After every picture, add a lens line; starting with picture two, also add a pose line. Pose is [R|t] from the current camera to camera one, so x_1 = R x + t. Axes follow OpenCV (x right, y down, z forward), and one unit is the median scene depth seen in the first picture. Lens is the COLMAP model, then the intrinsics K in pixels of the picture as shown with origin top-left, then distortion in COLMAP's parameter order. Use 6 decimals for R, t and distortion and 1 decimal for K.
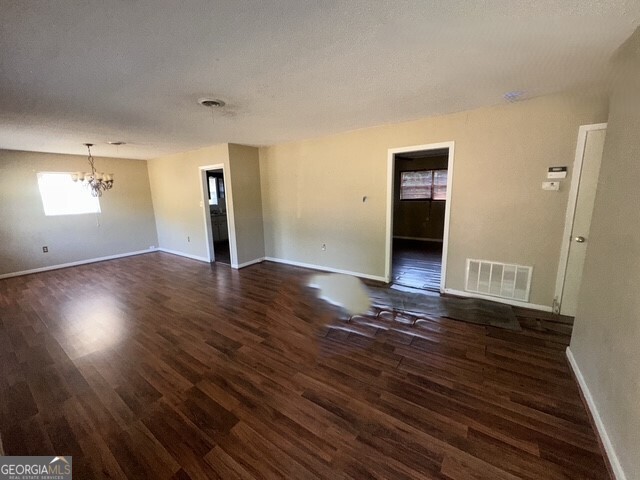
lens RADIAL K [[254.9, 0, 319.4], [0, 254.9, 242.5], [0, 0, 1]] dist [-0.001428, -0.000236]
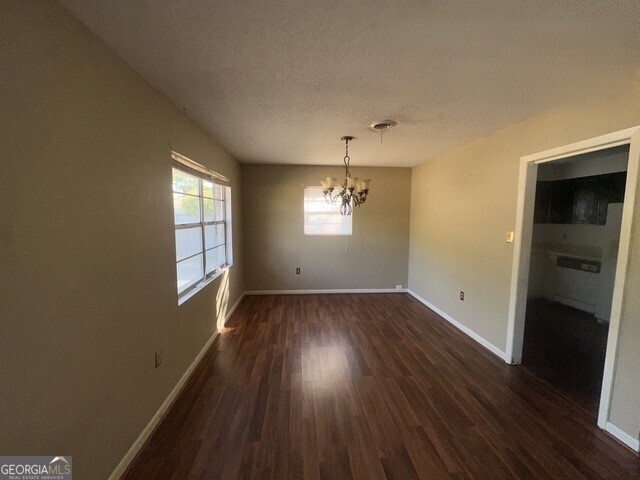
lens RADIAL K [[254.9, 0, 319.4], [0, 254.9, 242.5], [0, 0, 1]] dist [-0.001428, -0.000236]
pose [[0.641662, 0.103021, -0.760037, -0.339948], [-0.164345, 0.986390, -0.005046, -0.080384], [0.749173, 0.128146, 0.649860, 0.443306]]
